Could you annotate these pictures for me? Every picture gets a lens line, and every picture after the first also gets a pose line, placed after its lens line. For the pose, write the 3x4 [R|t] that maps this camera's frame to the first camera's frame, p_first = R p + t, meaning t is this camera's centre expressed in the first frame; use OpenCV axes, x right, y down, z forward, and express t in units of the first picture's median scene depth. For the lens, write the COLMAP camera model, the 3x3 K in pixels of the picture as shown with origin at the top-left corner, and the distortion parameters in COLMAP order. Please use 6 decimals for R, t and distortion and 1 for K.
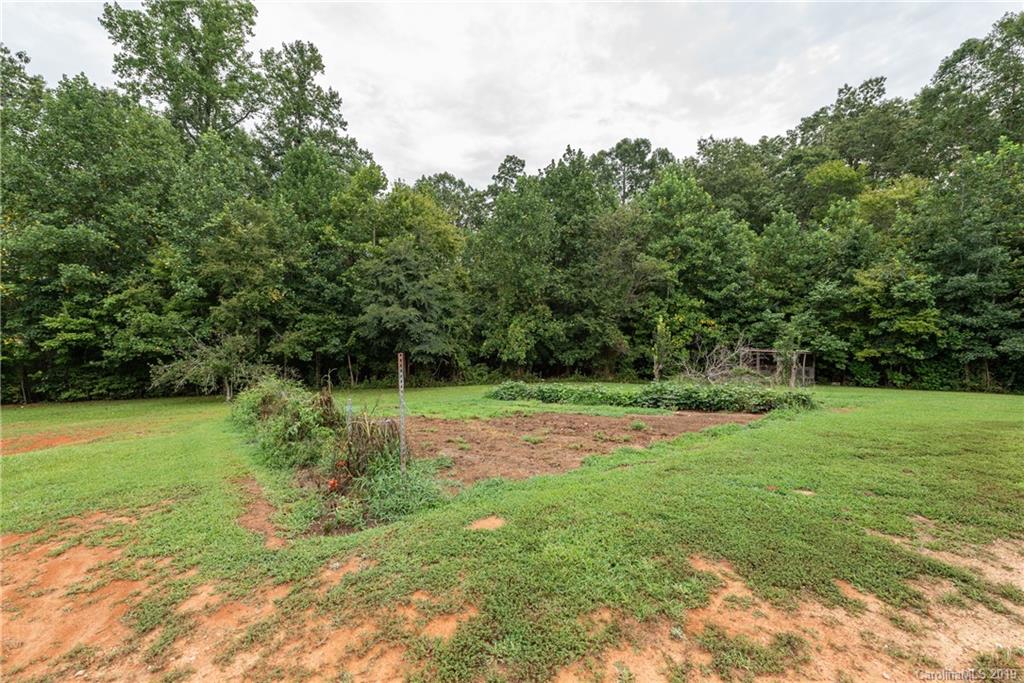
lens RADIAL K [[405.6, 0, 513.9], [0, 405.6, 339.9], [0, 0, 1]] dist [0.012022, -0.002006]
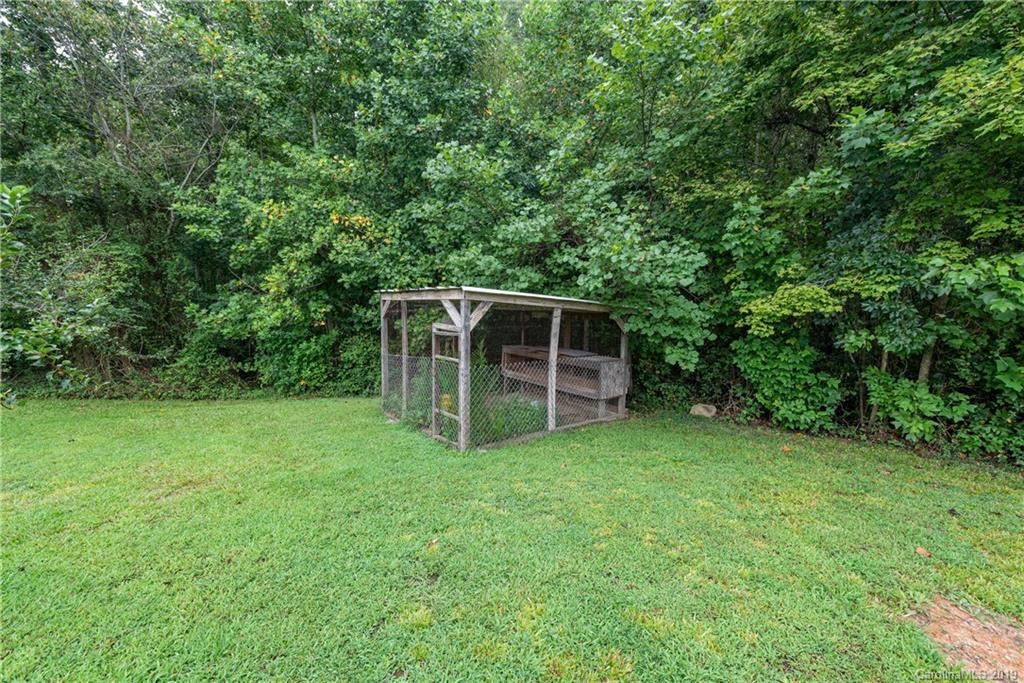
lens RADIAL K [[405.6, 0, 514.4], [0, 405.6, 335.5], [0, 0, 1]] dist [0.012022, -0.002006]
pose [[0.999618, -0.002098, 0.027552, 0.698058], [0.000655, 0.998633, 0.052274, 0.039335], [-0.027624, -0.052236, 0.998253, 0.767910]]
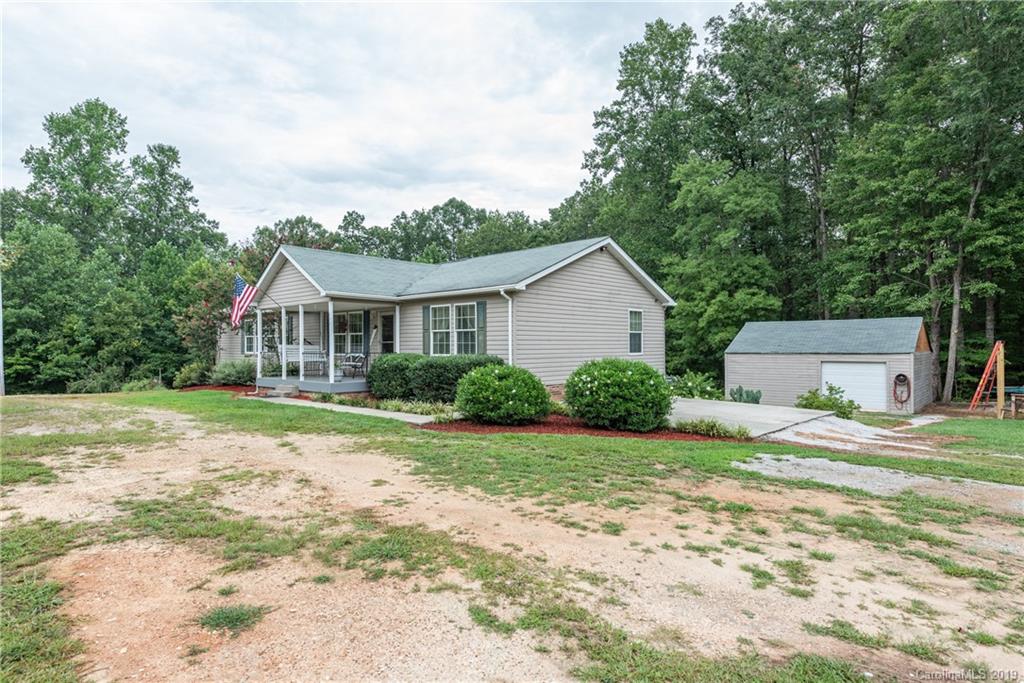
lens RADIAL K [[569.3, 0, 510.7], [0, 569.3, 339.6], [0, 0, 1]] dist [0.028649, -0.003443]
pose [[0.998396, 0.003376, 0.056511, 0.921036], [-0.000028, 0.998250, -0.059135, 0.020229], [-0.056612, 0.059039, 0.996649, -1.625335]]
